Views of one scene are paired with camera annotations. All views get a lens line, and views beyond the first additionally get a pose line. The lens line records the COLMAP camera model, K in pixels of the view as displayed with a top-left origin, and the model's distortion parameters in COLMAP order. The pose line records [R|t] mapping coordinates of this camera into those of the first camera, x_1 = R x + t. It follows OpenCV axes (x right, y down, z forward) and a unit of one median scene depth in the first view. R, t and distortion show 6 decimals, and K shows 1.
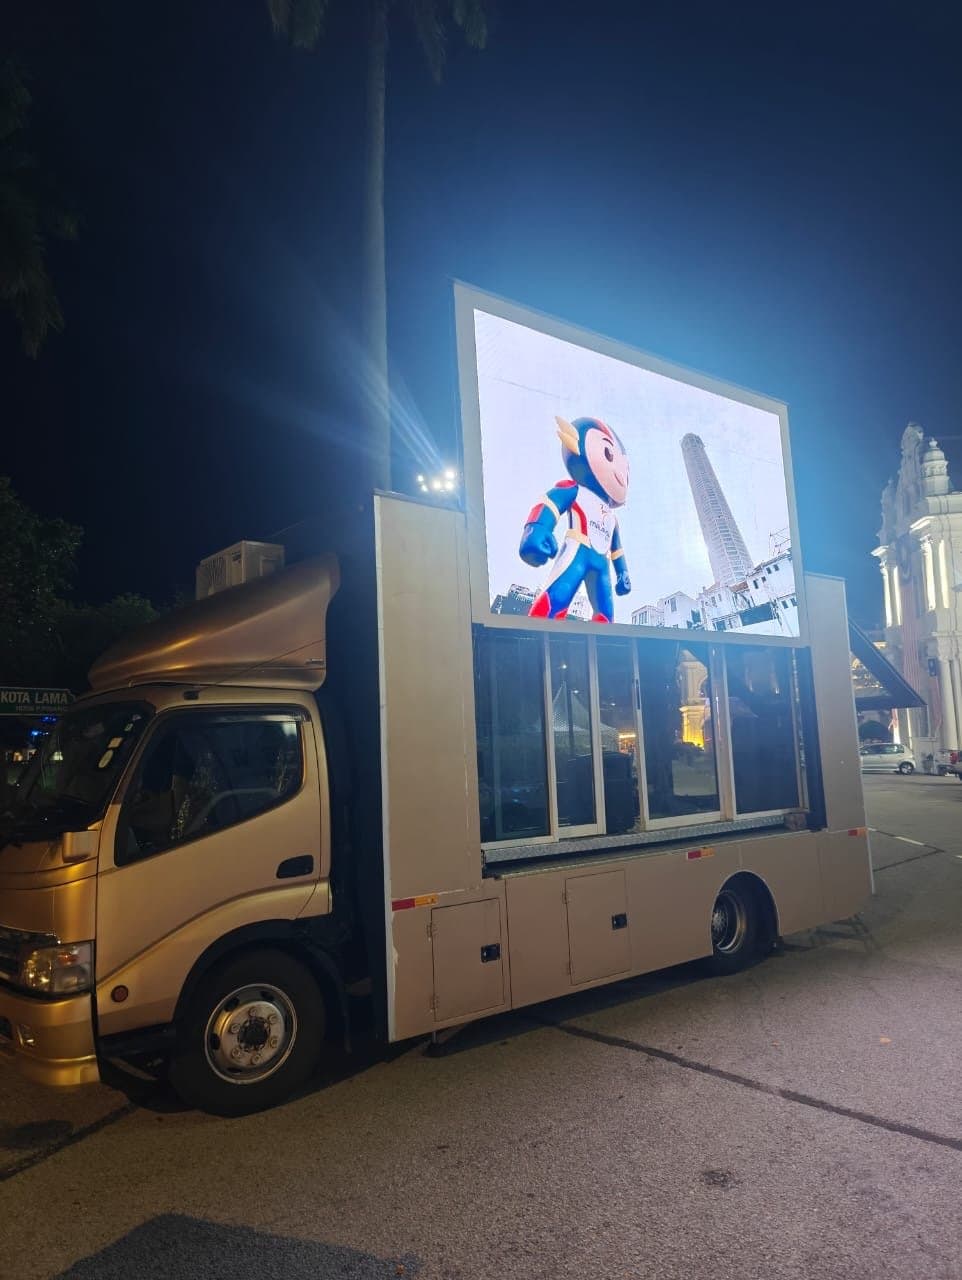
lens RADIAL K [[933.9, 0, 481.0], [0, 933.9, 640.0], [0, 0, 1]] dist [0.007917, -0.002168]
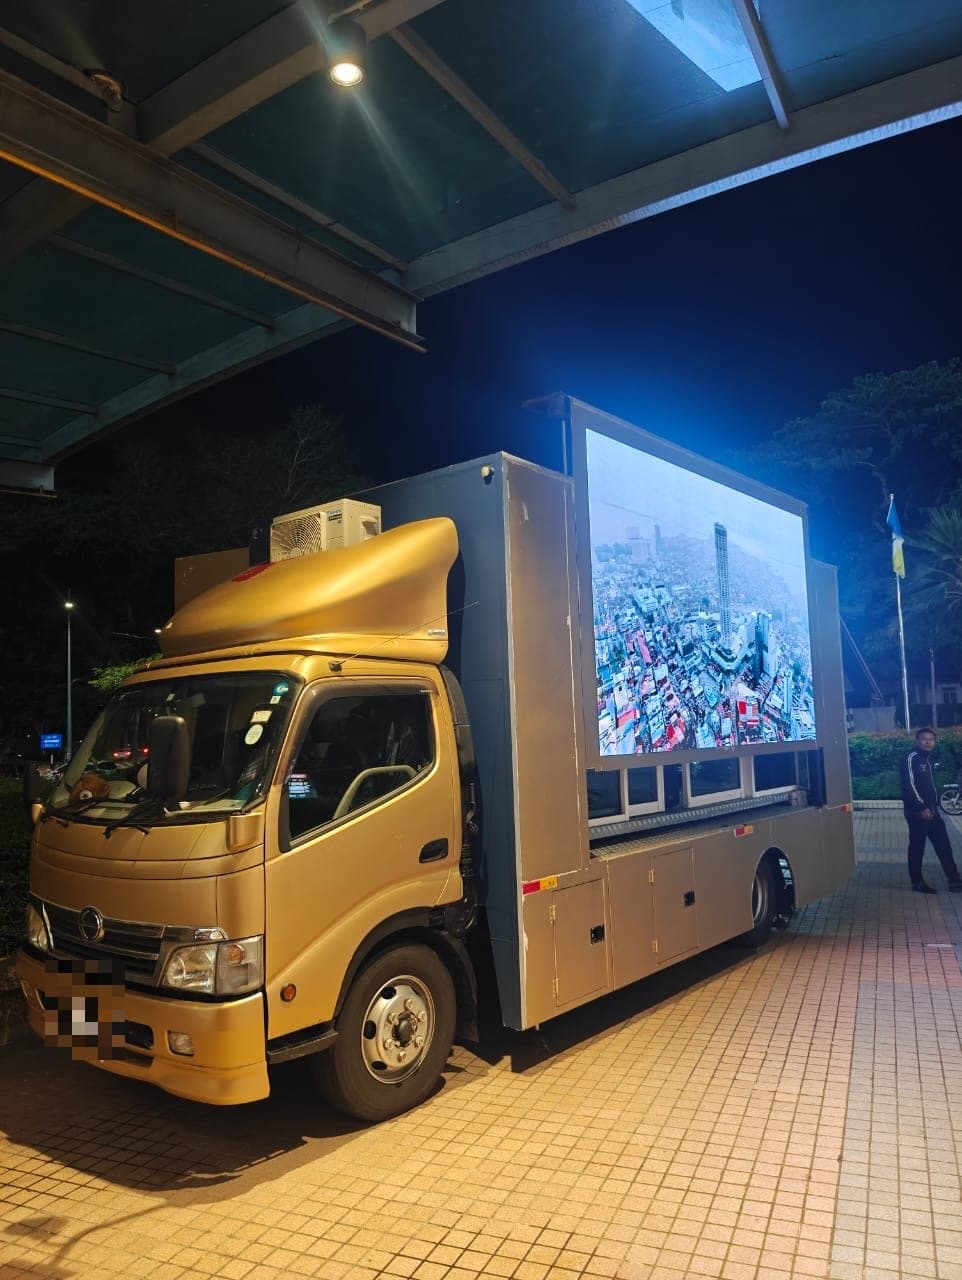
lens RADIAL K [[956.8, 0, 481.0], [0, 956.8, 640.0], [0, 0, 1]] dist [-0.002370, -0.002227]
pose [[0.983310, 0.019611, 0.180877, -0.319061], [-0.023454, 0.999542, 0.019132, 0.012303], [-0.180419, -0.023055, 0.983320, 0.051109]]
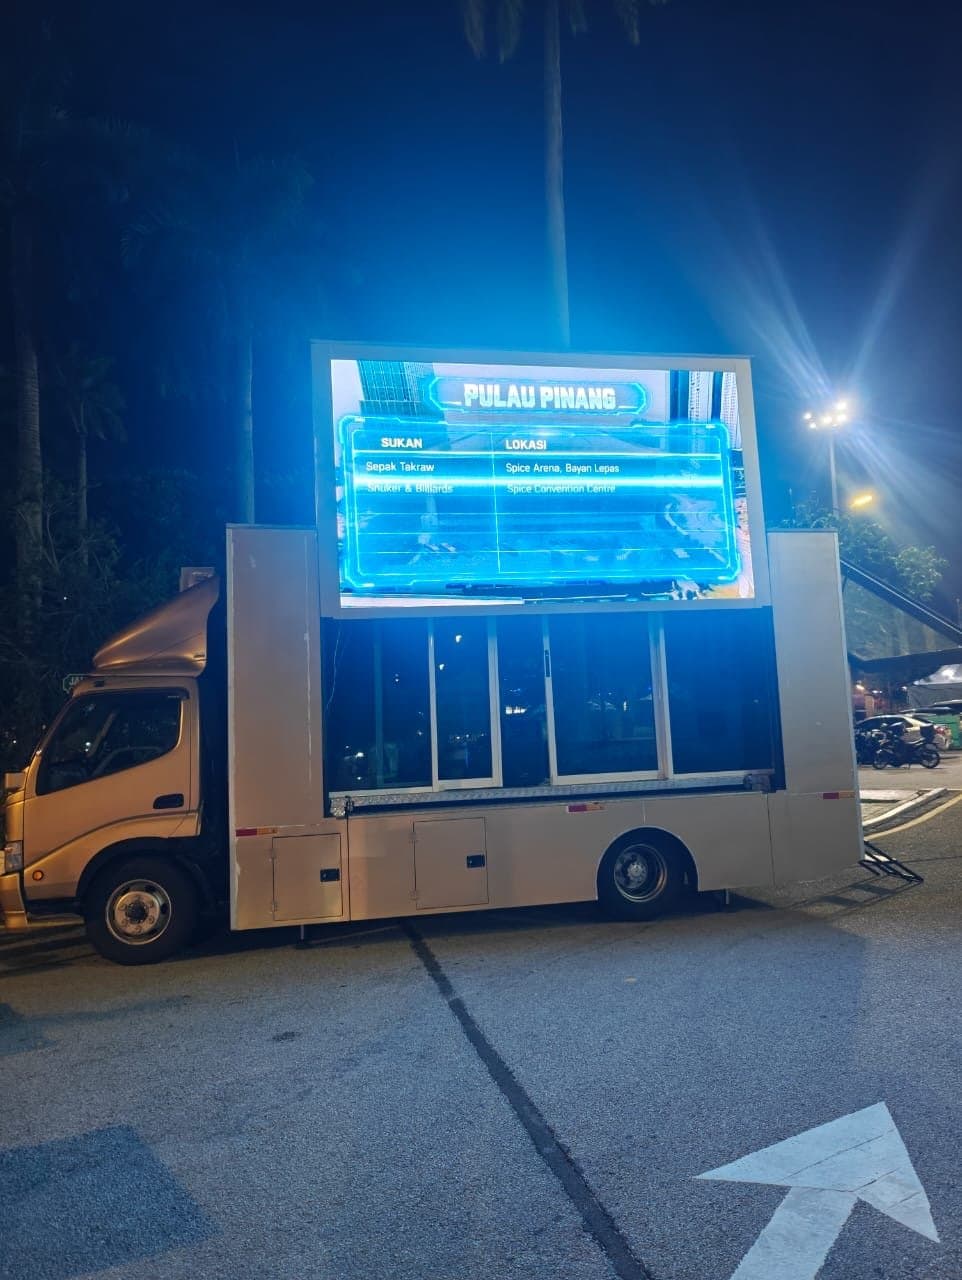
lens RADIAL K [[933.9, 0, 481.0], [0, 933.9, 640.0], [0, 0, 1]] dist [0.007917, -0.002168]
pose [[0.883632, -0.042679, -0.466233, 0.867331], [0.066394, 0.997195, 0.034551, -0.019936], [0.463451, -0.061486, 0.883987, -0.023572]]
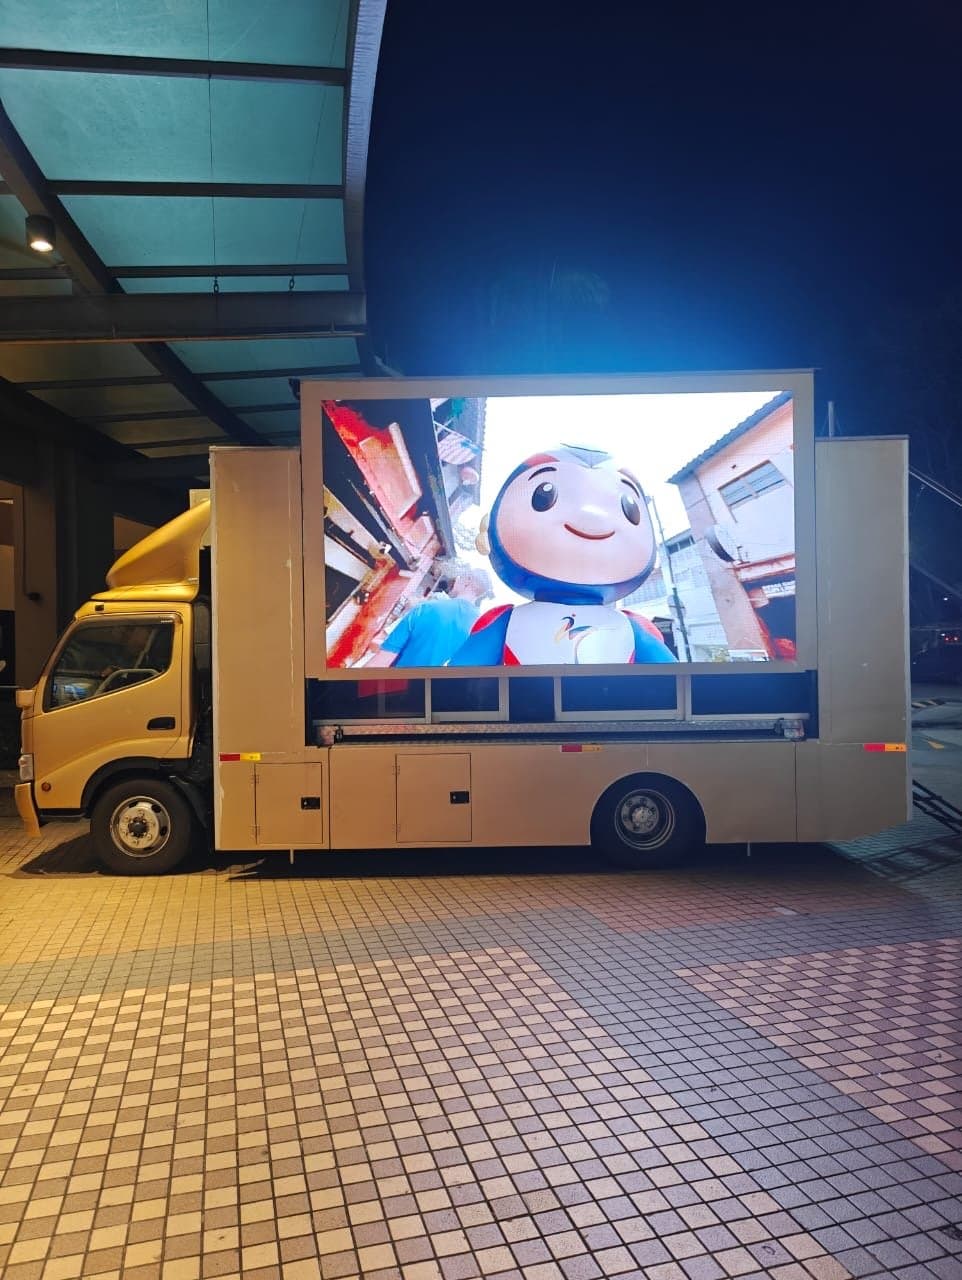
lens RADIAL K [[933.9, 0, 481.0], [0, 933.9, 640.0], [0, 0, 1]] dist [0.007917, -0.002168]
pose [[0.759117, 0.033779, -0.650077, 1.091924], [0.068885, 0.988877, 0.131823, -0.043963], [0.647299, -0.144849, 0.748346, 0.237413]]
